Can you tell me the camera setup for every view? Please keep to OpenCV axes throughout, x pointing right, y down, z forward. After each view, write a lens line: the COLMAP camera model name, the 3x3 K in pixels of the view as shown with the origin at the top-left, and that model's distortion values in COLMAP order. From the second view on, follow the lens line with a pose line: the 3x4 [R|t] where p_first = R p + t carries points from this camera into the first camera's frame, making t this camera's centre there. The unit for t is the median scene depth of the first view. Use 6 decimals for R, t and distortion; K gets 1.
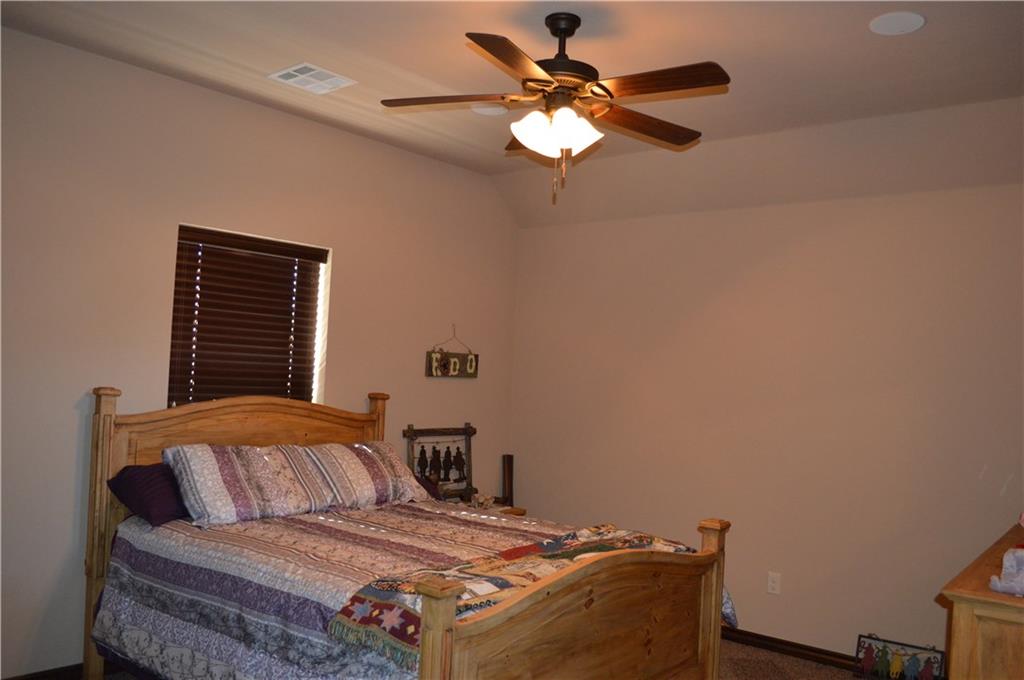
lens RADIAL K [[817.9, 0, 518.8], [0, 817.9, 337.1], [0, 0, 1]] dist [-0.081038, 0.008247]
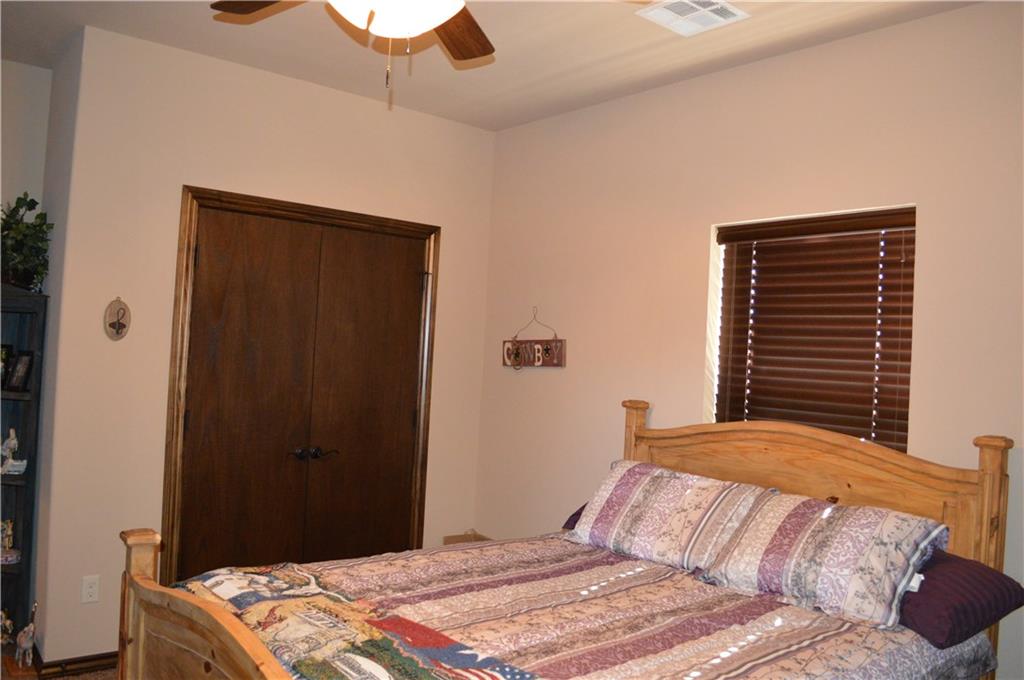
lens RADIAL K [[817.9, 0, 518.8], [0, 817.9, 337.1], [0, 0, 1]] dist [-0.081038, 0.008247]
pose [[-0.179438, -0.079247, -0.980572, 0.583919], [-0.017146, 0.996851, -0.077425, 0.068071], [0.983620, 0.002920, -0.180232, 1.084888]]
